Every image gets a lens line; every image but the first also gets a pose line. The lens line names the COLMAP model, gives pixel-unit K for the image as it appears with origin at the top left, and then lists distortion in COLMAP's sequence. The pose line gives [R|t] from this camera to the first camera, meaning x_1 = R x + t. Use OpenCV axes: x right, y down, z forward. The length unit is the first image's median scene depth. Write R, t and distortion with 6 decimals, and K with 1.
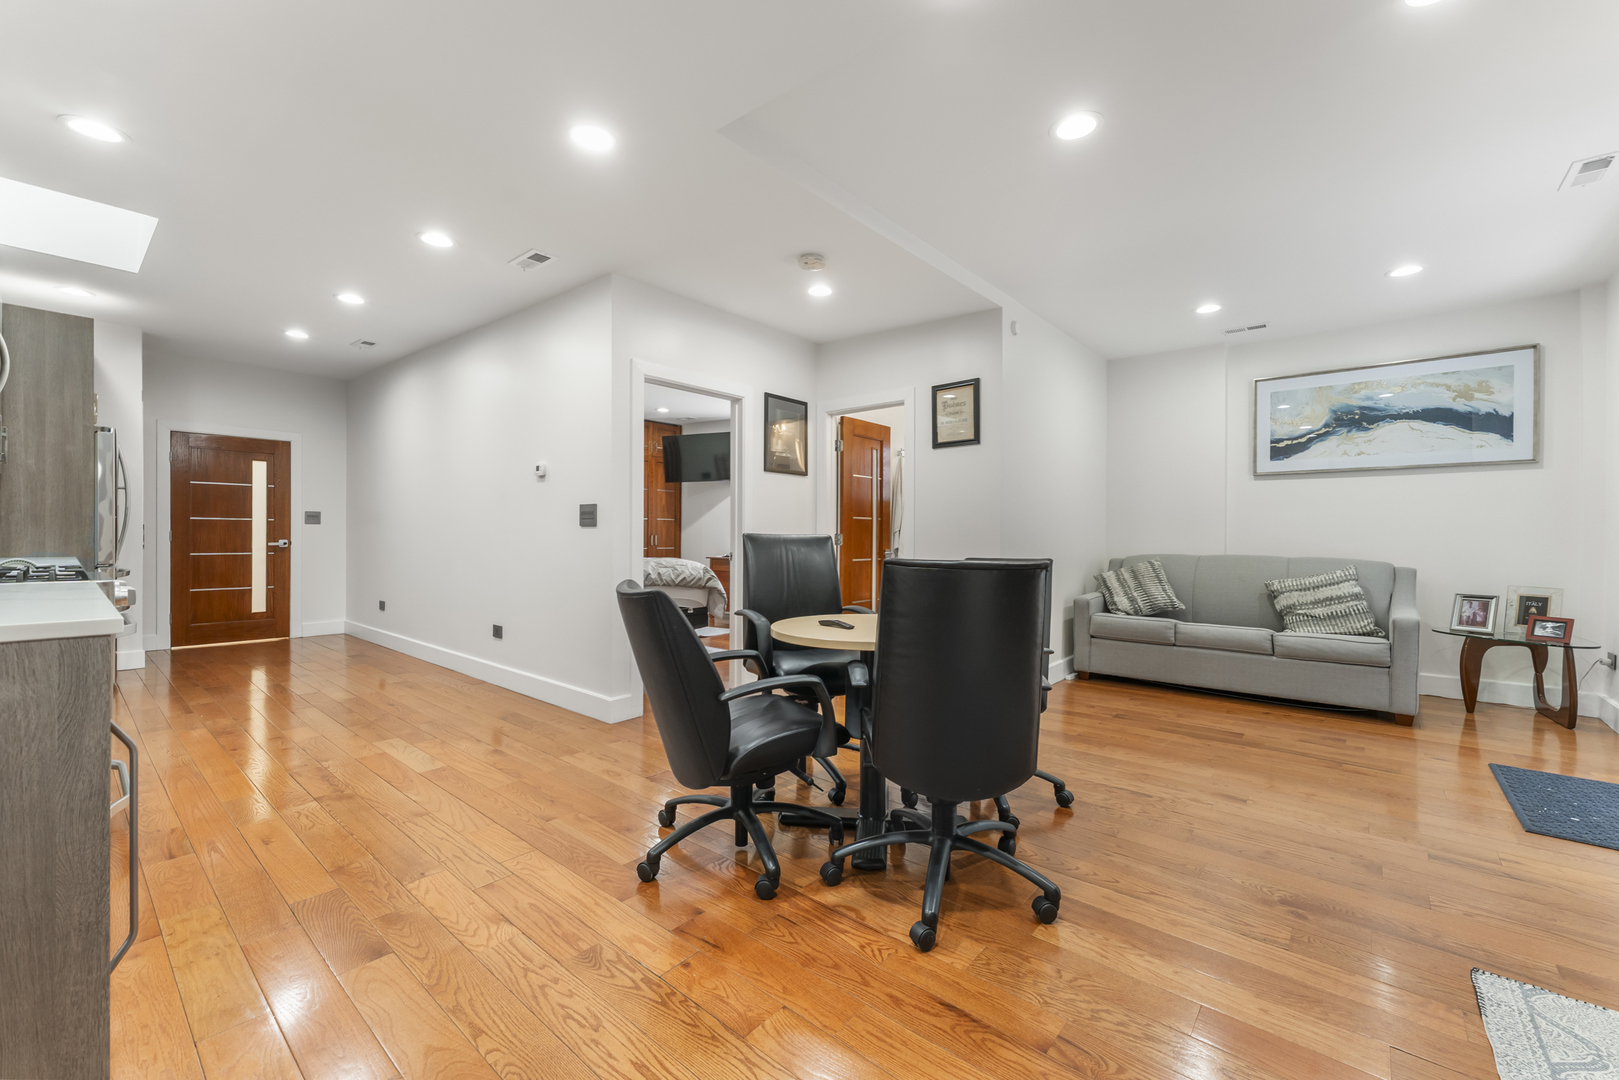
lens RADIAL K [[651.6, 0, 810.8], [0, 651.6, 544.0], [0, 0, 1]] dist [-0.001752, -0.000322]
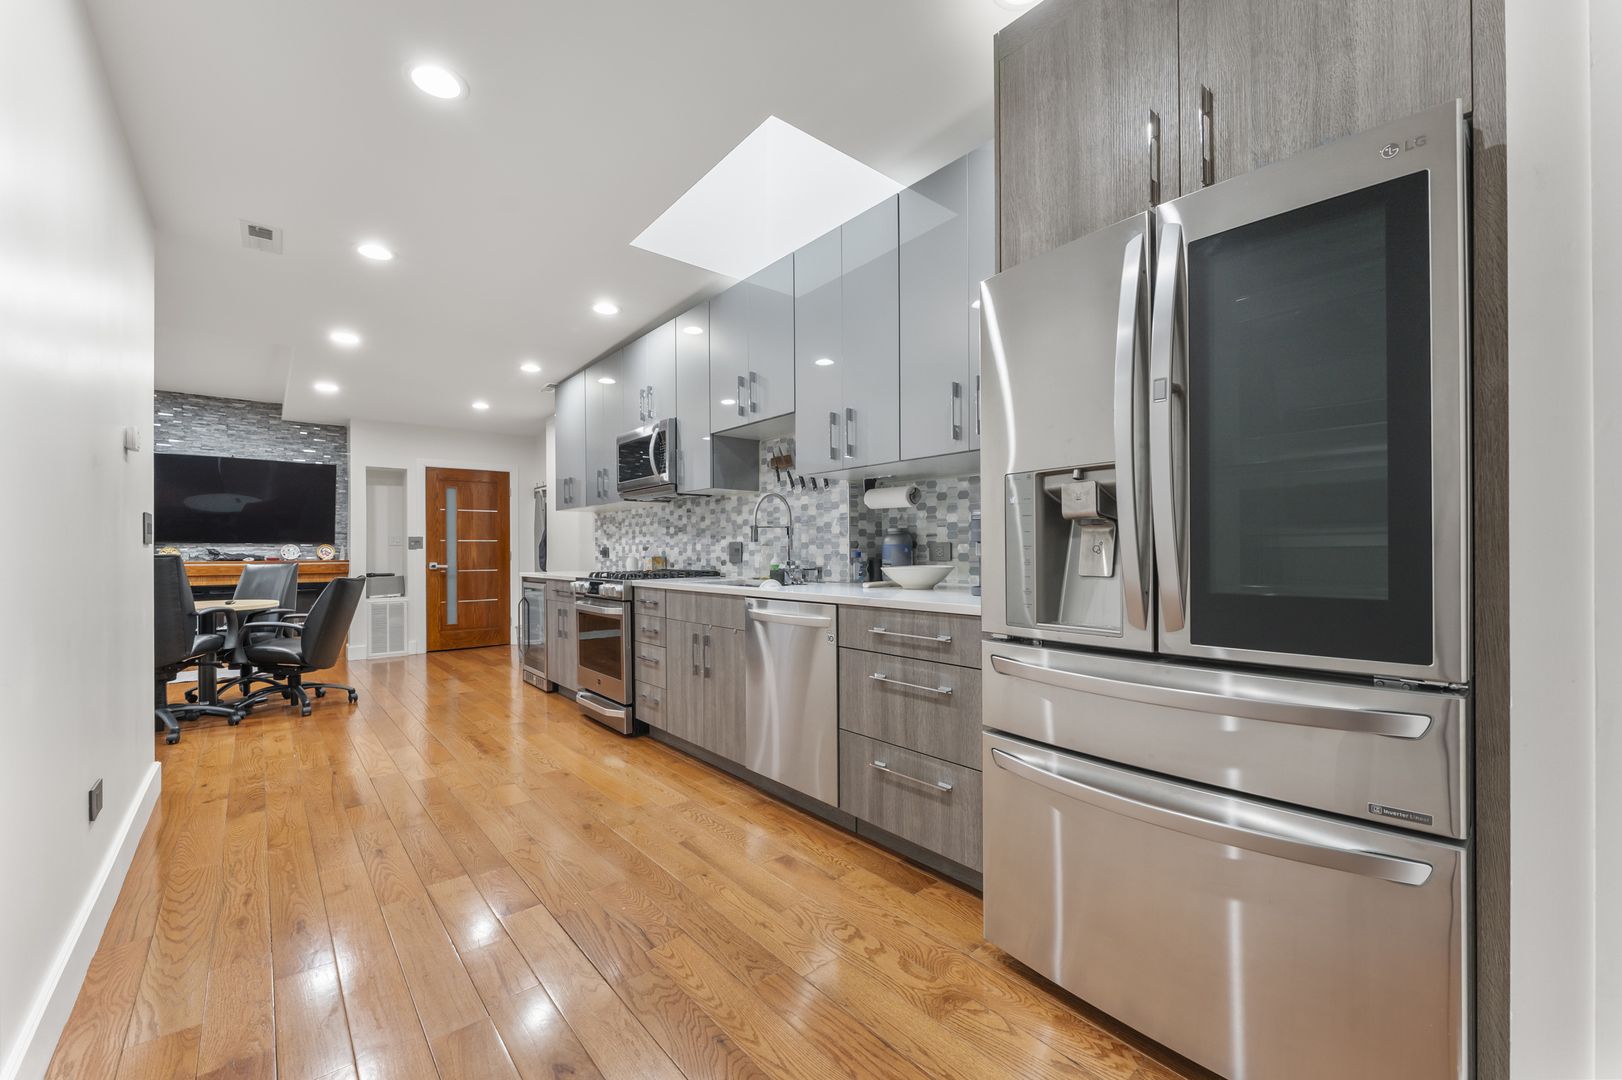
lens RADIAL K [[654.5, 0, 815.7], [0, 654.5, 551.5], [0, 0, 1]] dist [0.001090, -0.000081]
pose [[-0.987489, 0.001608, 0.157682, -1.016816], [0.003962, 0.999885, 0.014619, -0.022972], [-0.157641, 0.015061, -0.987382, 1.373747]]
